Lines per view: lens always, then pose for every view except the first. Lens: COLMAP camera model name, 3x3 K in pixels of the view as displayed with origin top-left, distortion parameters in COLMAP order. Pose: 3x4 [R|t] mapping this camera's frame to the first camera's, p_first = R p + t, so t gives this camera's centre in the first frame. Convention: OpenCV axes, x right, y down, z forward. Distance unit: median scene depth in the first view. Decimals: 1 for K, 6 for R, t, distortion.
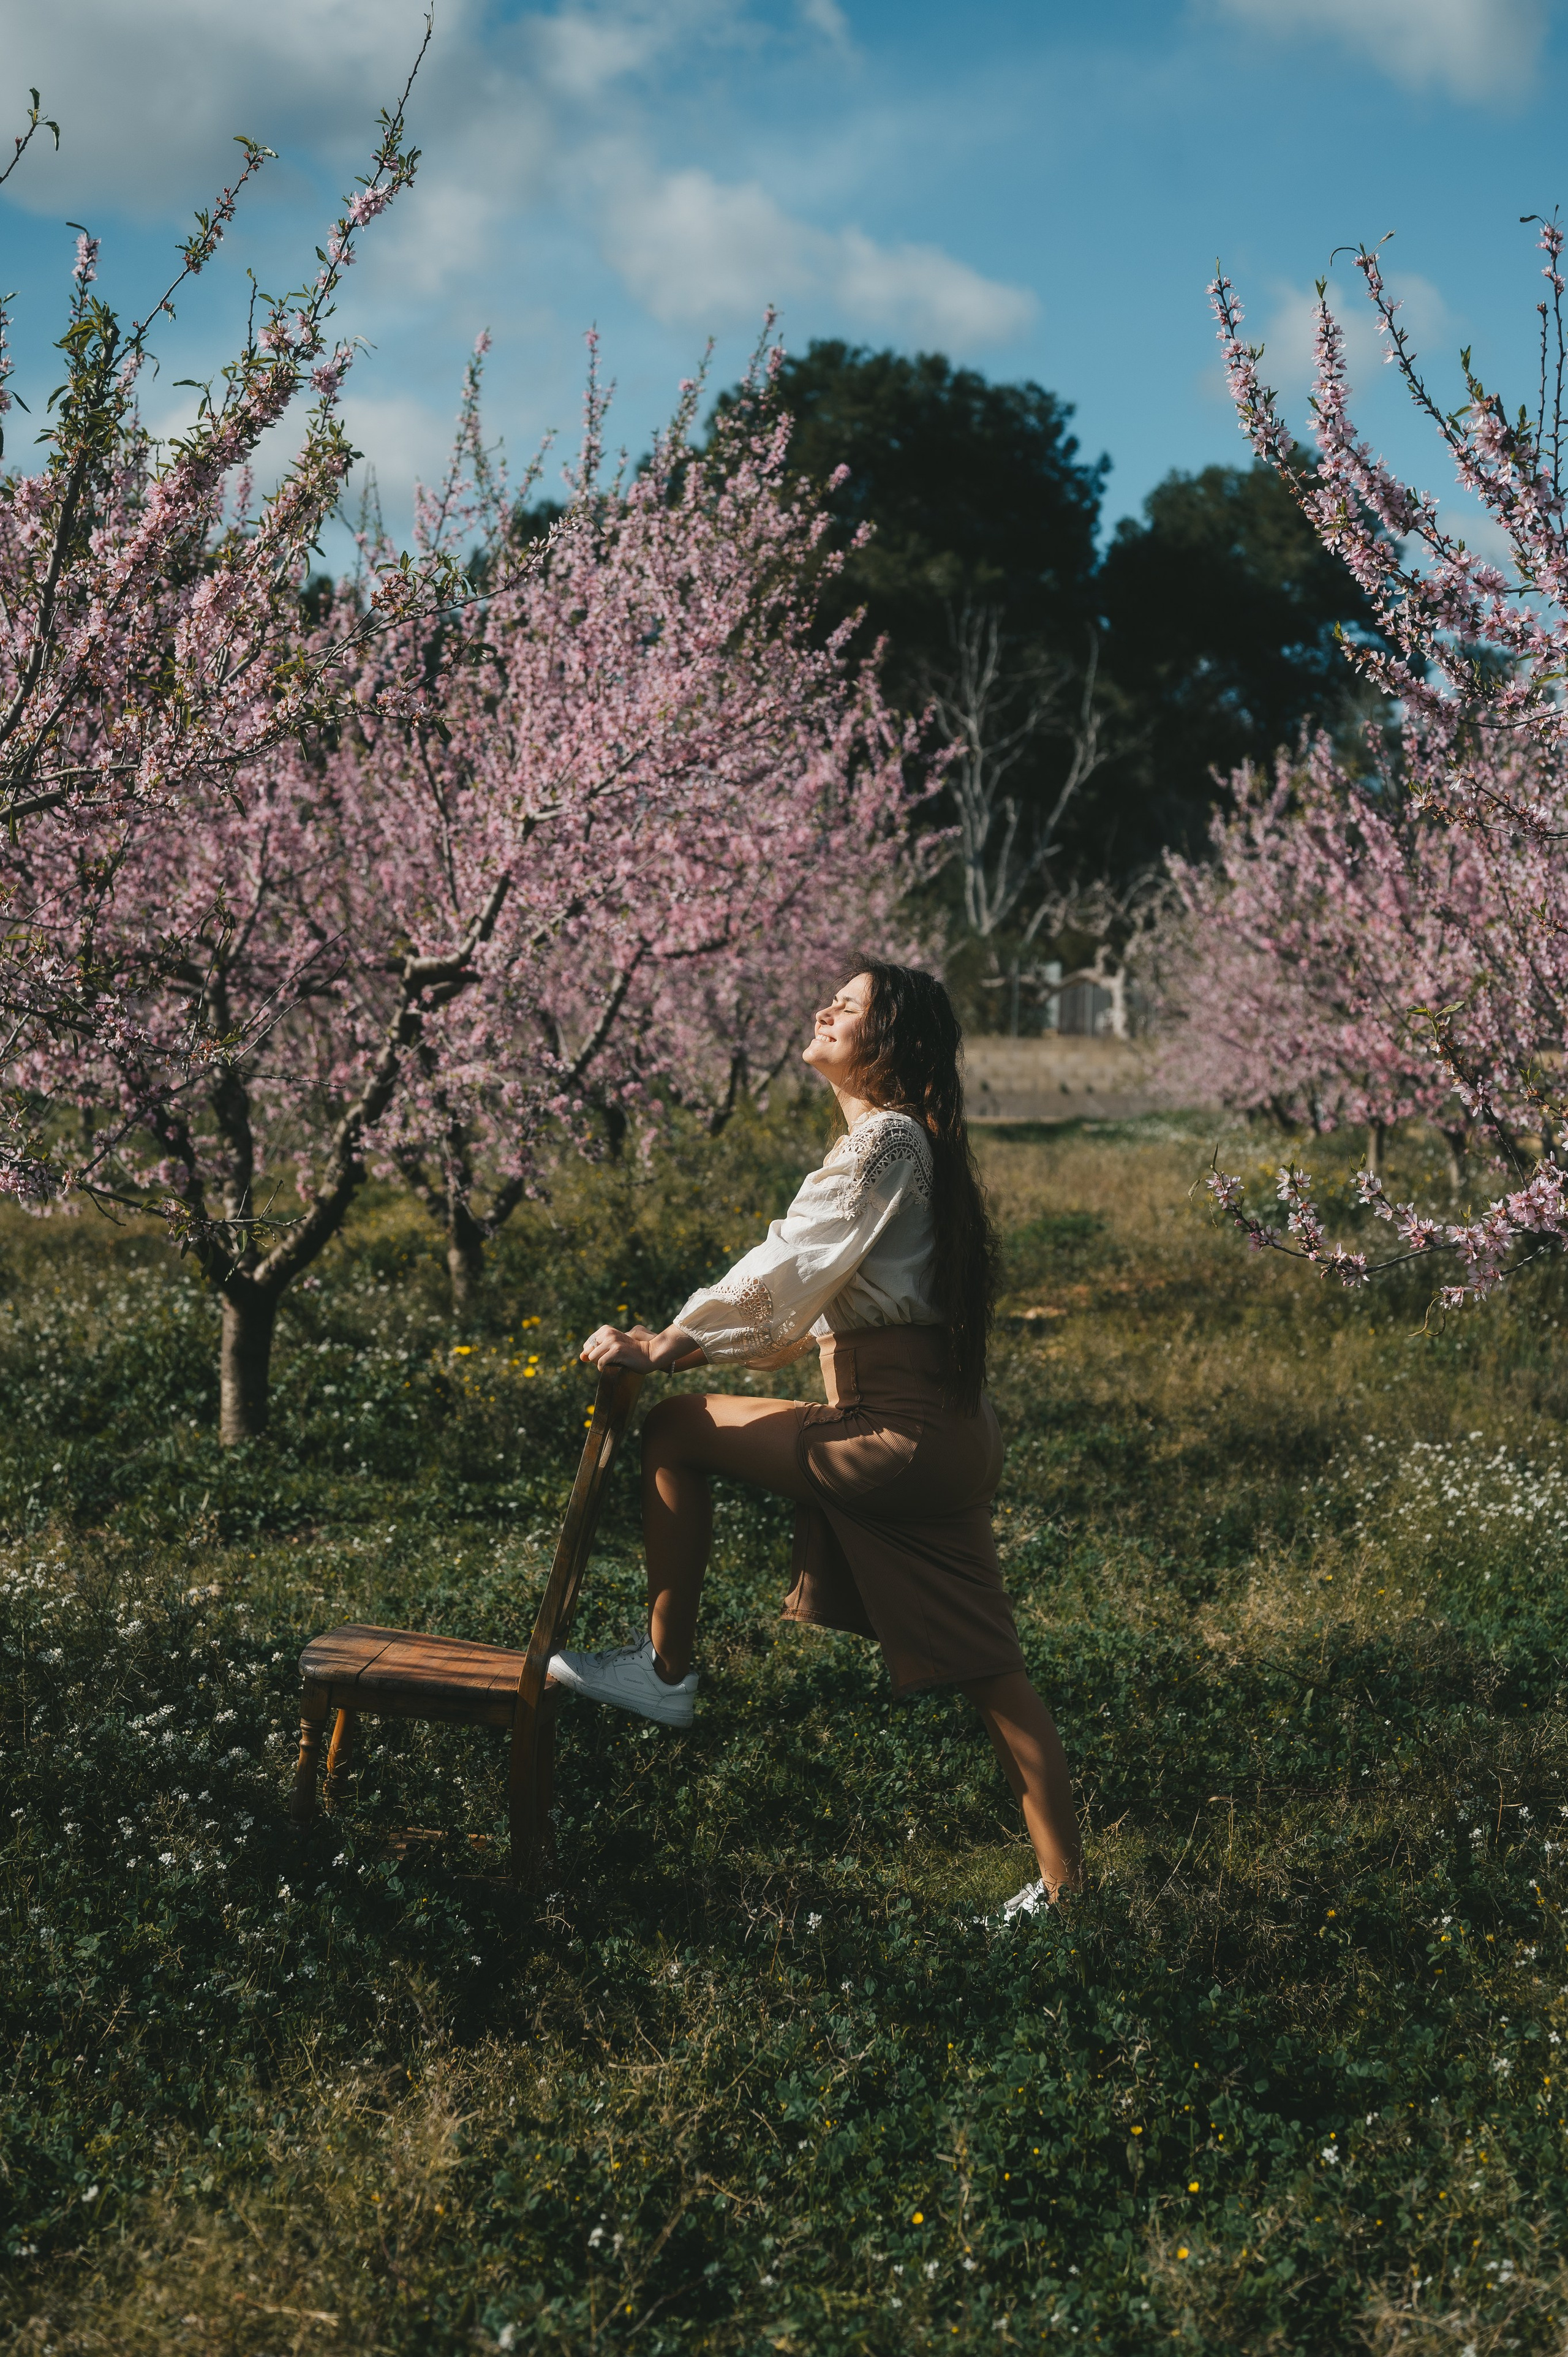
lens RADIAL K [[3390.8, 0, 784.0], [0, 3390.8, 1178.5], [0, 0, 1]] dist [-0.026073, -0.025366]
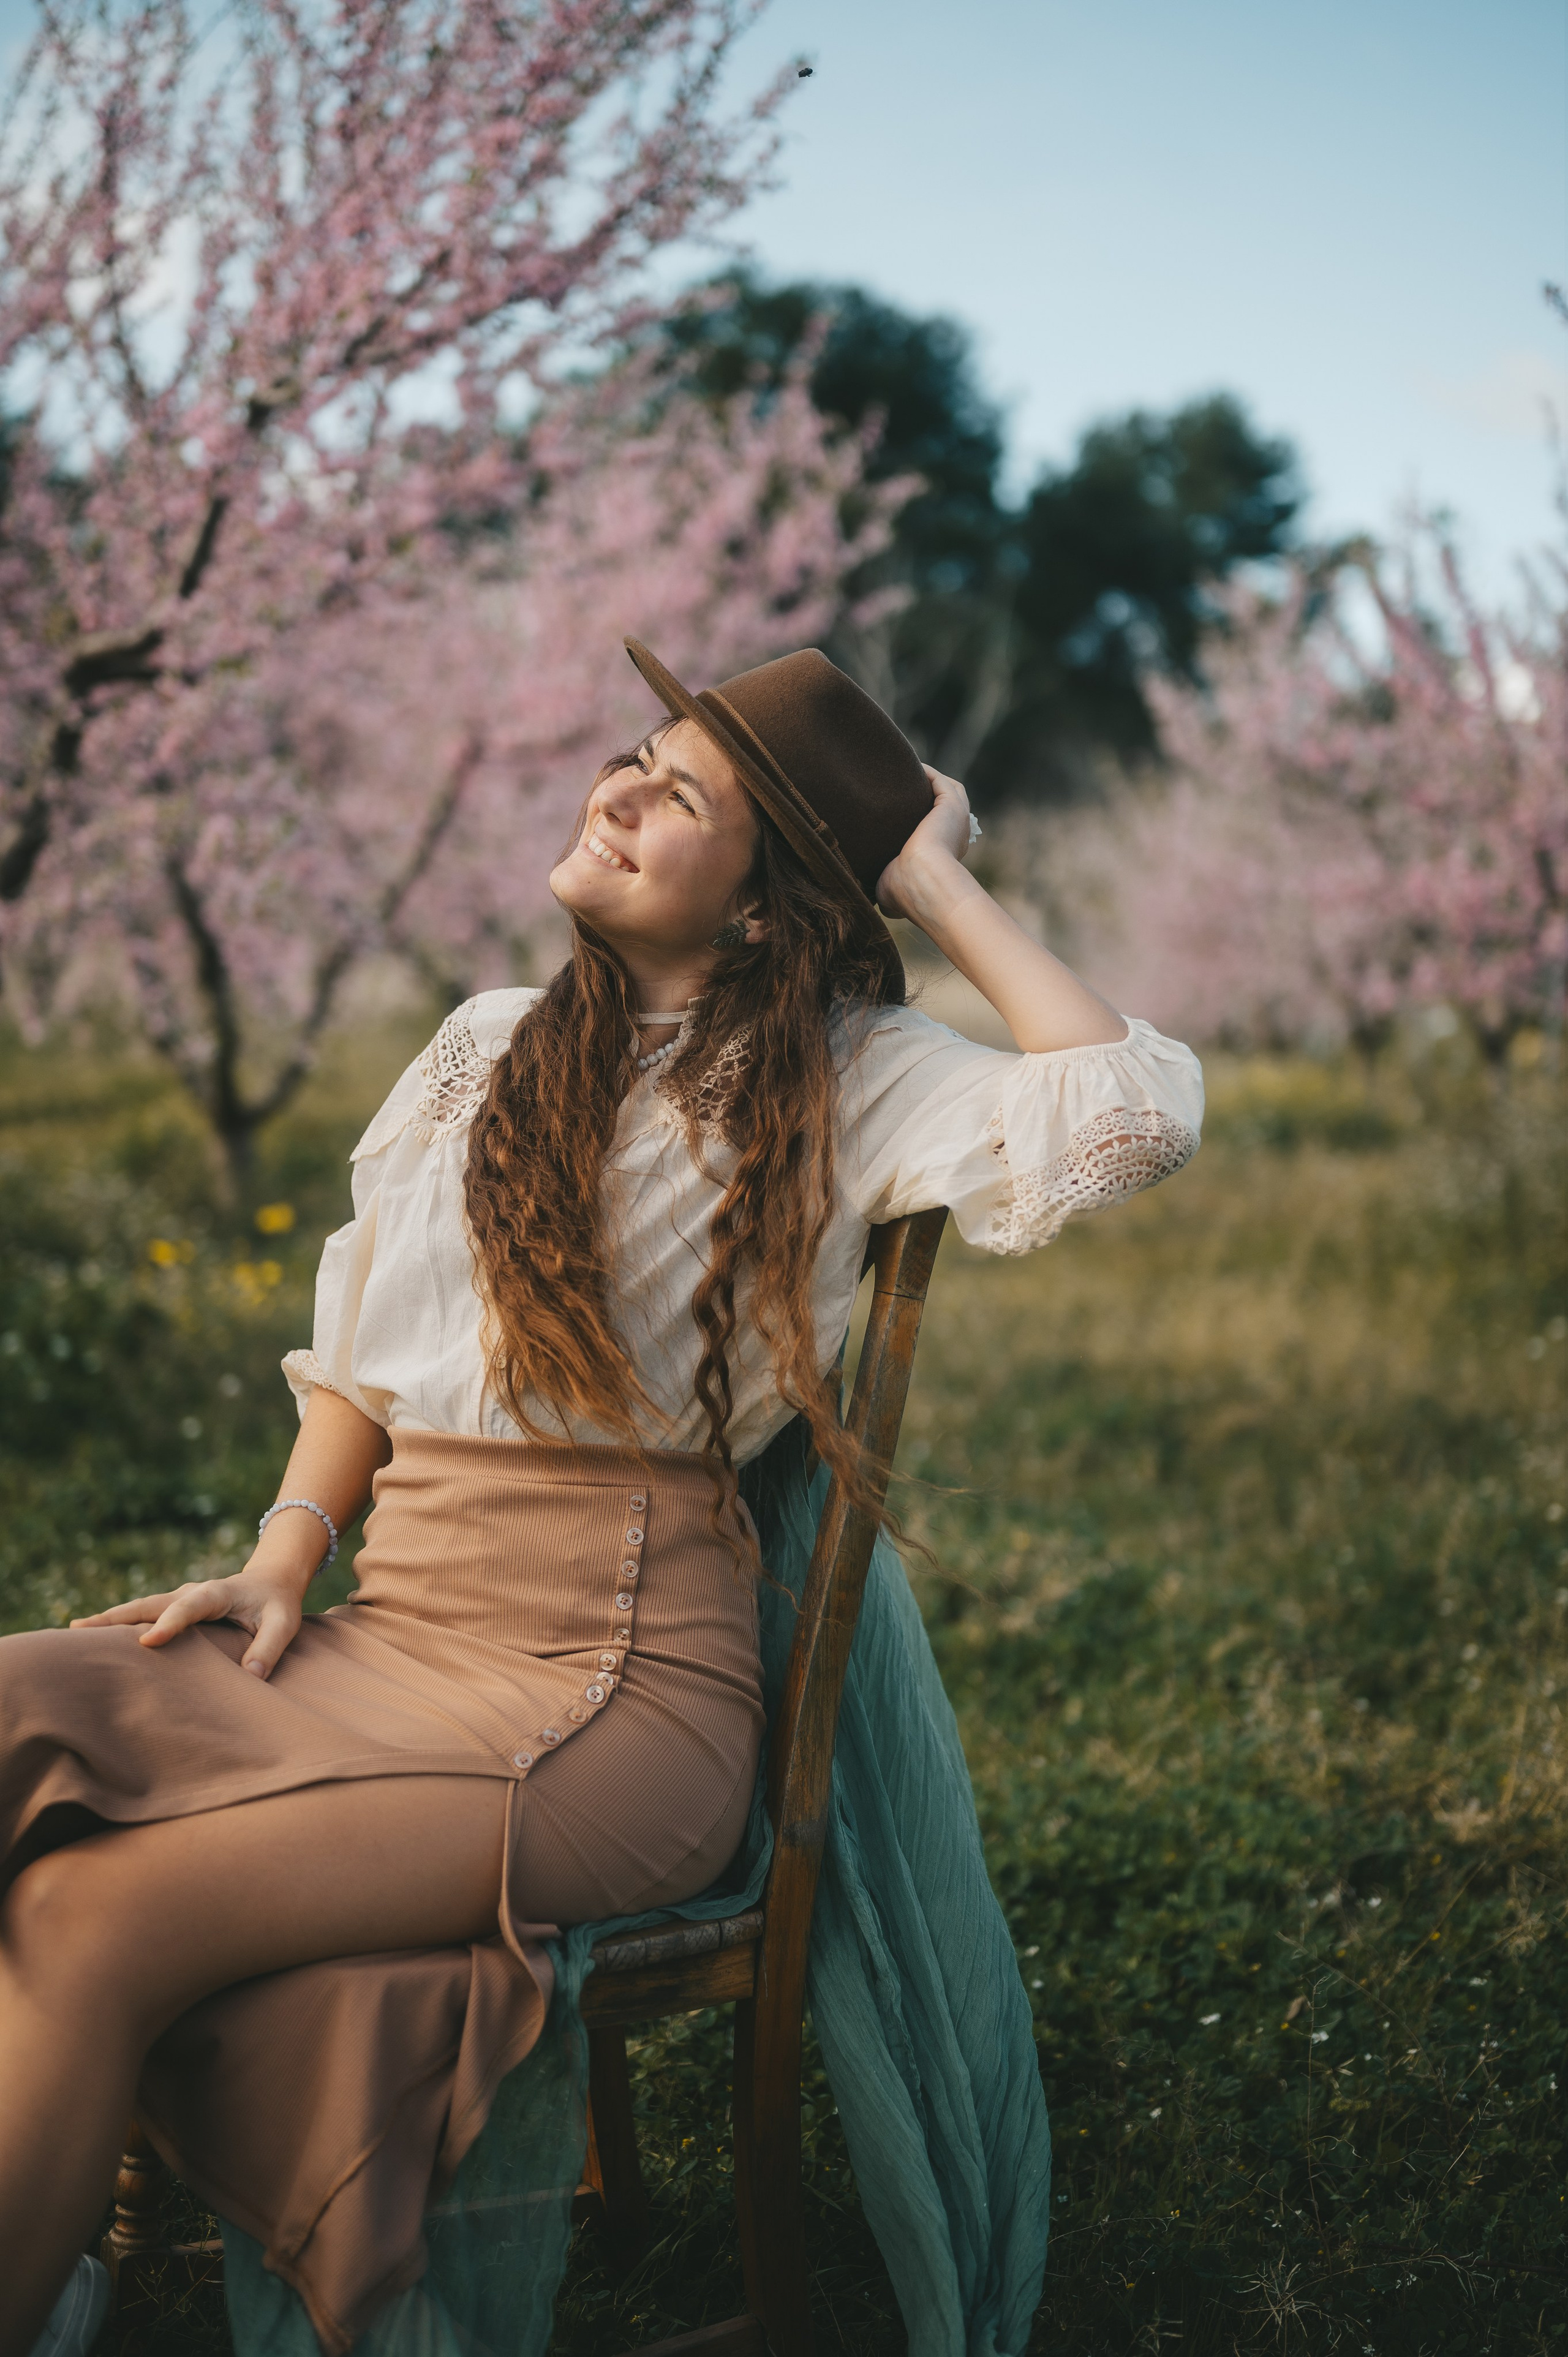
lens RADIAL K [[3390.8, 0, 784.0], [0, 3390.8, 1178.5], [0, 0, 1]] dist [-0.026073, -0.025366]
pose [[0.999452, 0.013384, 0.030270, 0.003130], [-0.013773, 0.999825, 0.012680, 0.017838], [-0.030095, -0.013090, 0.999461, 0.251510]]
